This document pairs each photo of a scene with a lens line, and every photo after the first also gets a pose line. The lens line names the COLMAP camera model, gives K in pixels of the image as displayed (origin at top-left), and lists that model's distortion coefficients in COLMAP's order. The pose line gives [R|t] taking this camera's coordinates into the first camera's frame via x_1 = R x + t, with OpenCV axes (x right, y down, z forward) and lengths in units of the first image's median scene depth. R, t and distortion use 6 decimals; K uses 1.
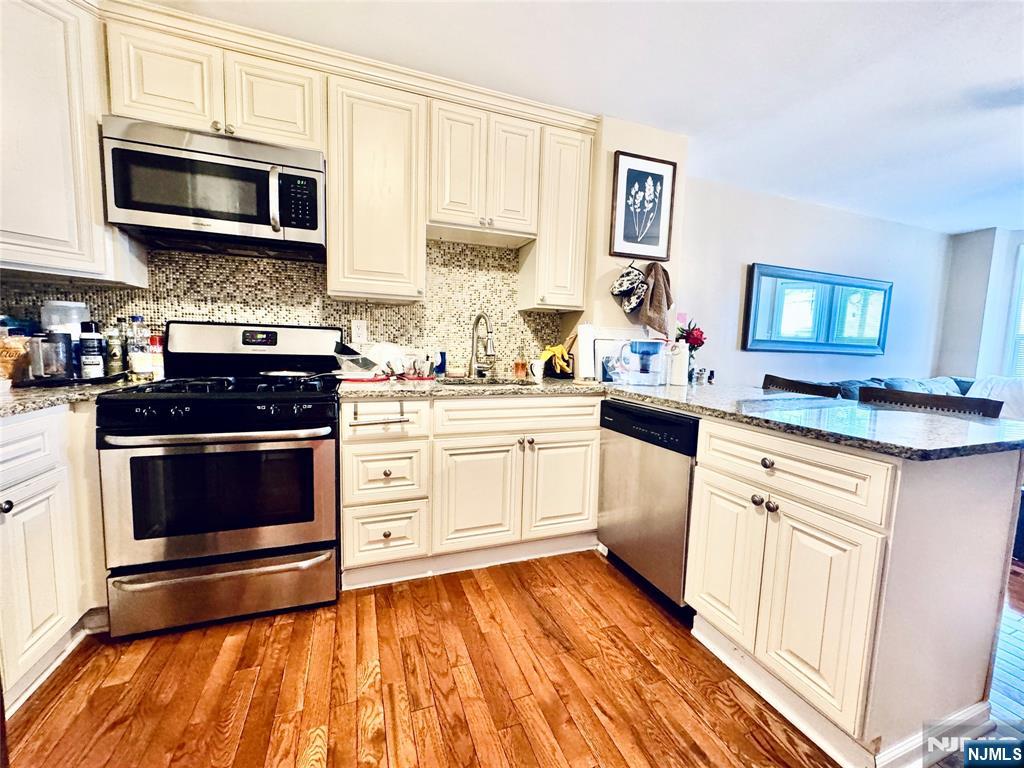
lens RADIAL K [[407.0, 0, 512.1], [0, 407.0, 381.5], [0, 0, 1]] dist [-0.001830, 0.000092]
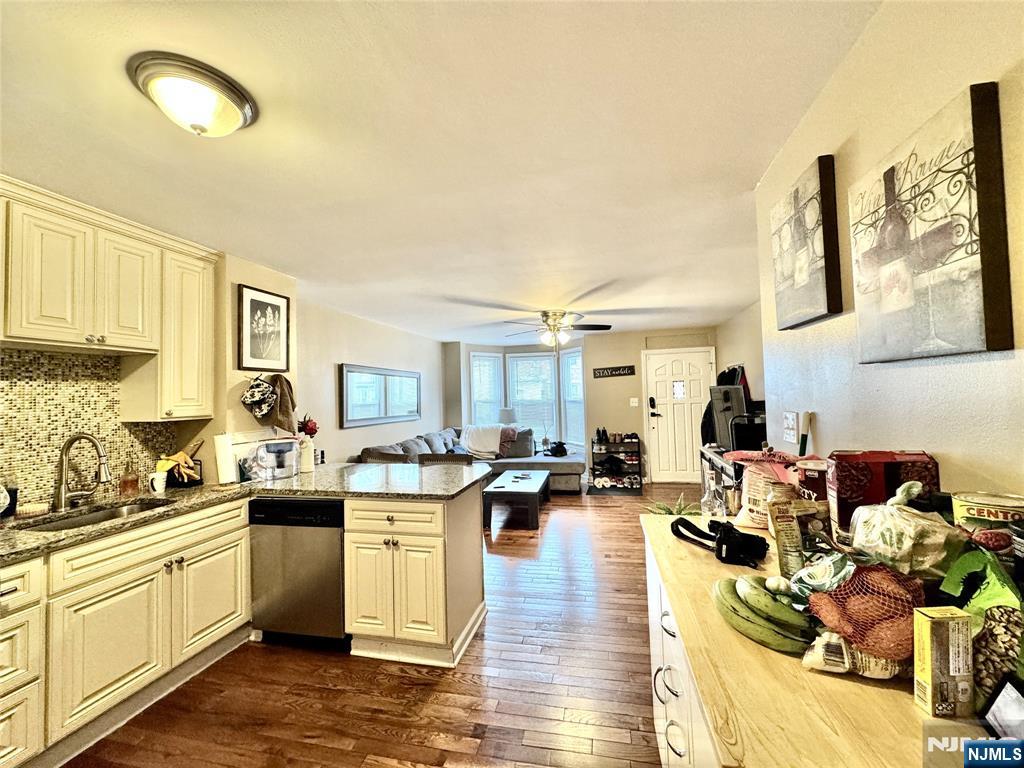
lens RADIAL K [[407.0, 0, 512.1], [0, 407.0, 381.5], [0, 0, 1]] dist [-0.001830, 0.000092]
pose [[0.557495, -0.016155, 0.830023, -0.284398], [0.122811, 0.990415, -0.063210, -0.112653], [-0.821046, 0.137175, 0.554136, -0.261295]]
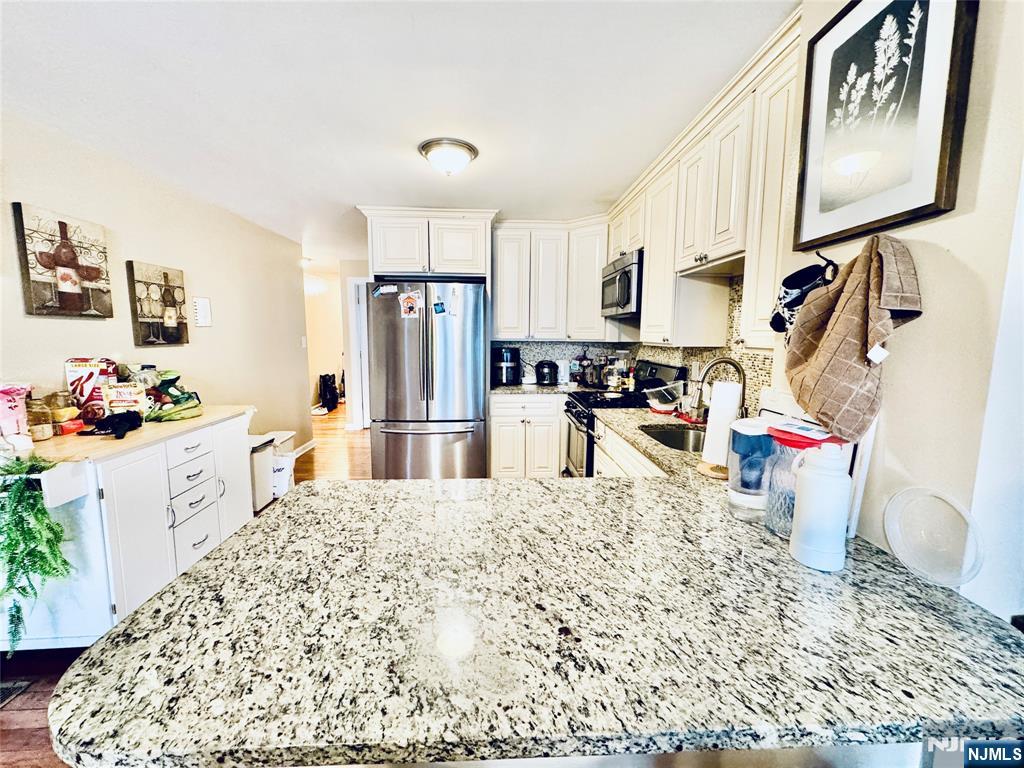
lens RADIAL K [[407.0, 0, 512.1], [0, 407.0, 381.5], [0, 0, 1]] dist [-0.001830, 0.000092]
pose [[-0.296455, 0.075921, -0.952025, 0.863114], [-0.103371, 0.988428, 0.111013, -0.167913], [0.949436, 0.131322, -0.285176, 0.834140]]
